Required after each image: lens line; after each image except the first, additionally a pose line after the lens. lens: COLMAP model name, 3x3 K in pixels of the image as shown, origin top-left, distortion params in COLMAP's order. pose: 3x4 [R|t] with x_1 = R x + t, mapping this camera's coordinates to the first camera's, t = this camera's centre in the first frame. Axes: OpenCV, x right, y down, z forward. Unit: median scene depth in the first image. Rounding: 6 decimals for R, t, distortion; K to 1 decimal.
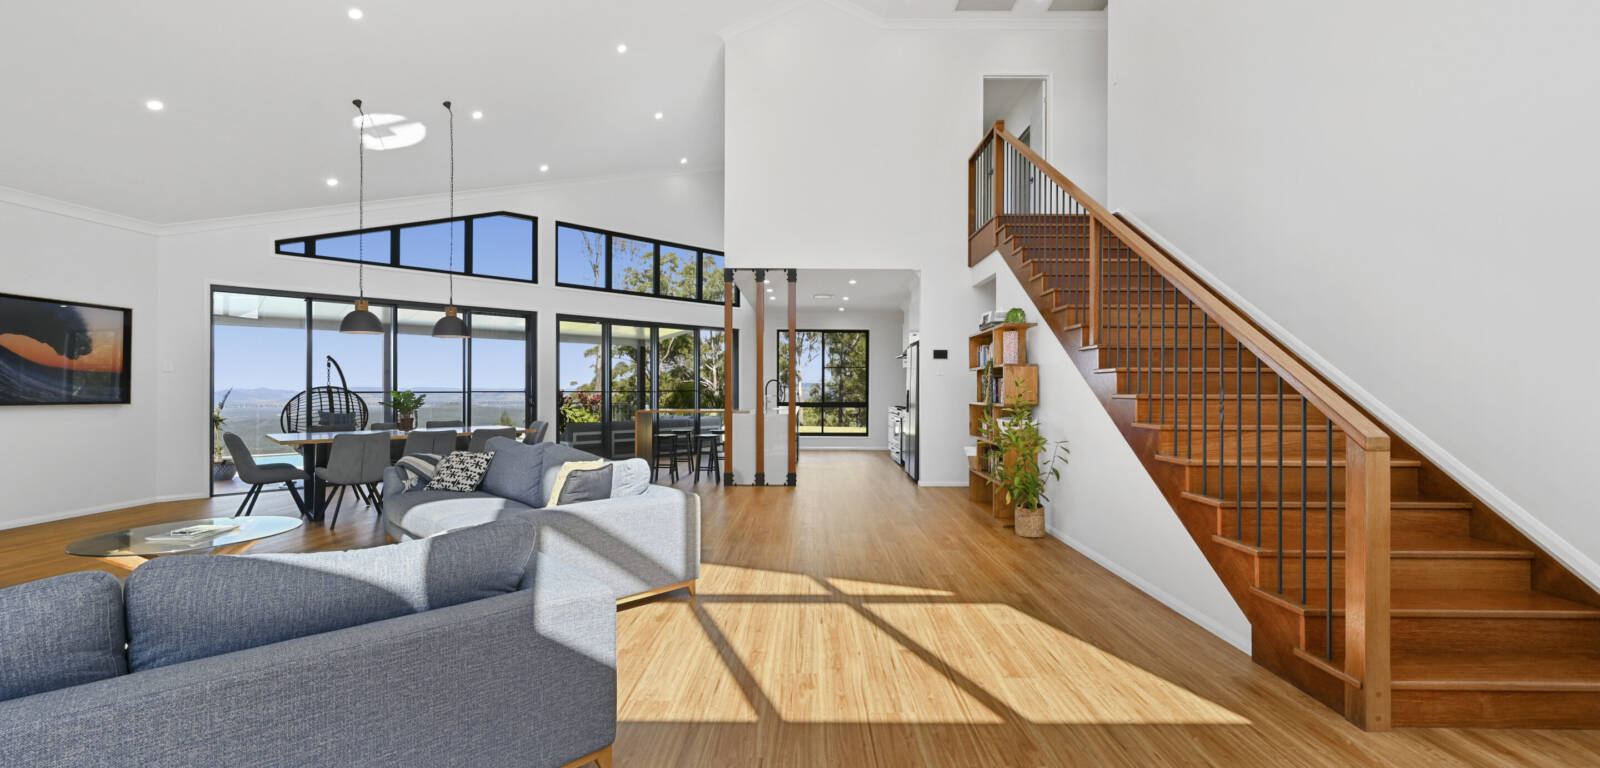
lens RADIAL K [[626.6, 0, 808.9], [0, 626.6, 390.3], [0, 0, 1]] dist [0.001893, 0.000345]
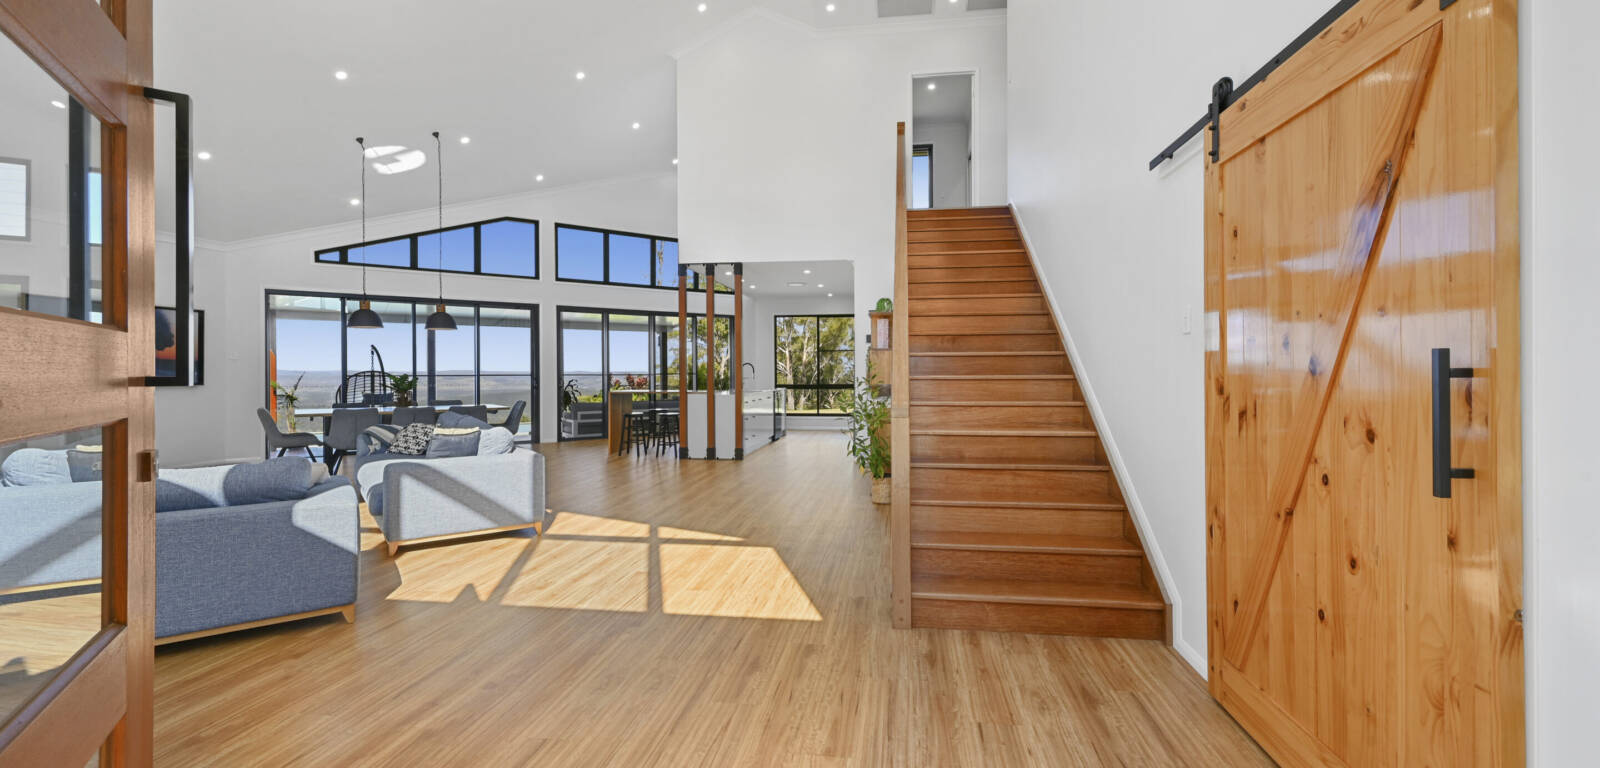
lens RADIAL K [[642.6, 0, 806.7], [0, 642.6, 373.1], [0, 0, 1]] dist [0.002160, 0.000180]
pose [[0.990873, -0.003832, -0.134741, 0.250271], [0.003818, 0.999993, -0.000360, 0.001190], [0.134742, -0.000158, 0.990881, -0.103201]]
